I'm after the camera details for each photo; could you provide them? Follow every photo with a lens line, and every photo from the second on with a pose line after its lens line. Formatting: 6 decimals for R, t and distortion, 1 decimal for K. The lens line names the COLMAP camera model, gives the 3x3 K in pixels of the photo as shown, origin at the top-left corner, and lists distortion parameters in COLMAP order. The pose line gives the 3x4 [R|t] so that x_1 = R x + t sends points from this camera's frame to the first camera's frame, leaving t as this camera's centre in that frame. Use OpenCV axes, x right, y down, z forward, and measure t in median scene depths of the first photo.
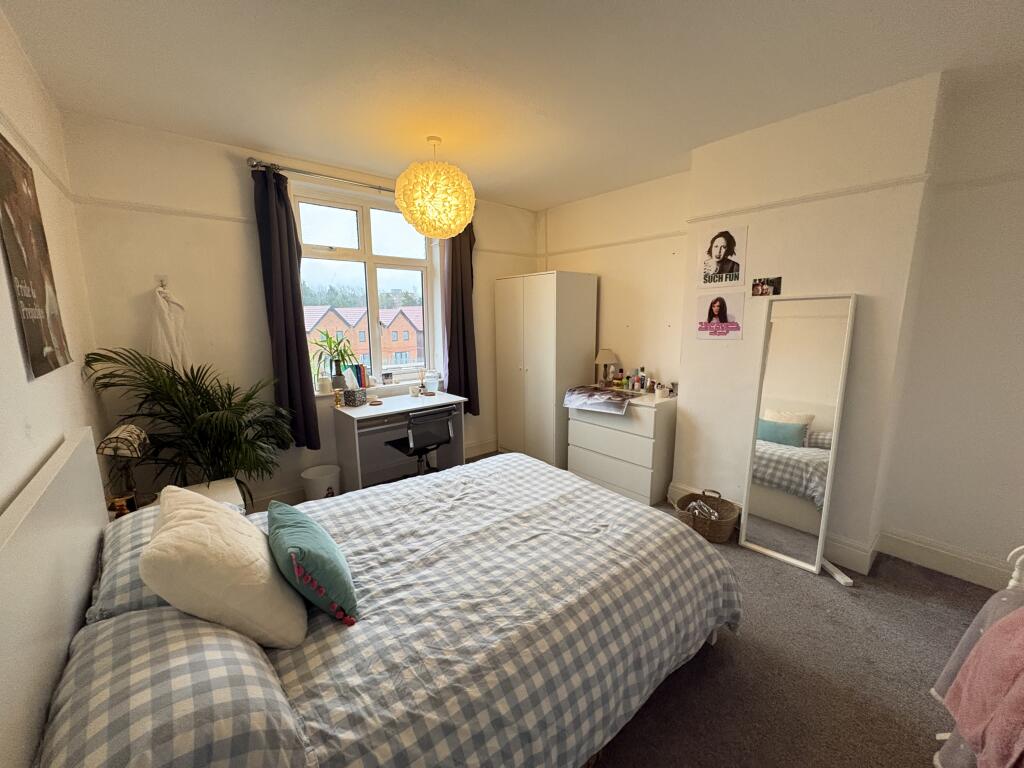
lens RADIAL K [[406.6, 0, 510.9], [0, 406.6, 385.2], [0, 0, 1]] dist [-0.002691, -0.000189]
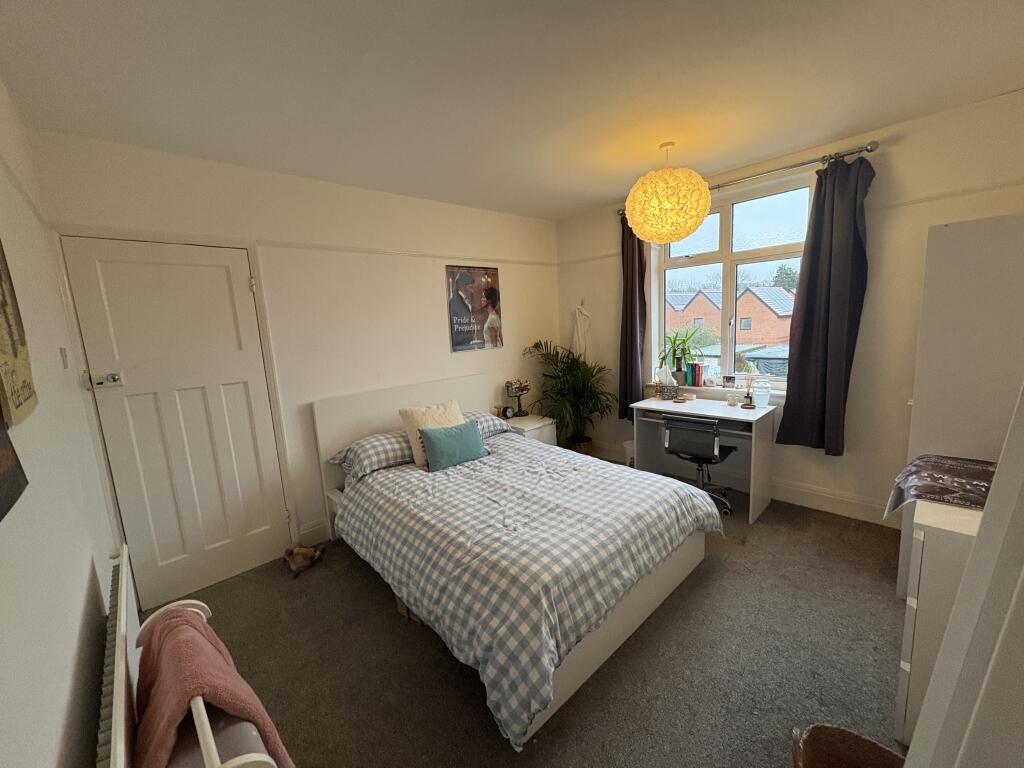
lens RADIAL K [[406.6, 0, 510.9], [0, 406.6, 382.8], [0, 0, 1]] dist [-0.002691, -0.000189]
pose [[0.050098, 0.151794, -0.987142, 1.316061], [-0.114952, 0.982691, 0.145275, -0.202578], [0.992107, 0.106196, 0.066679, 0.936019]]
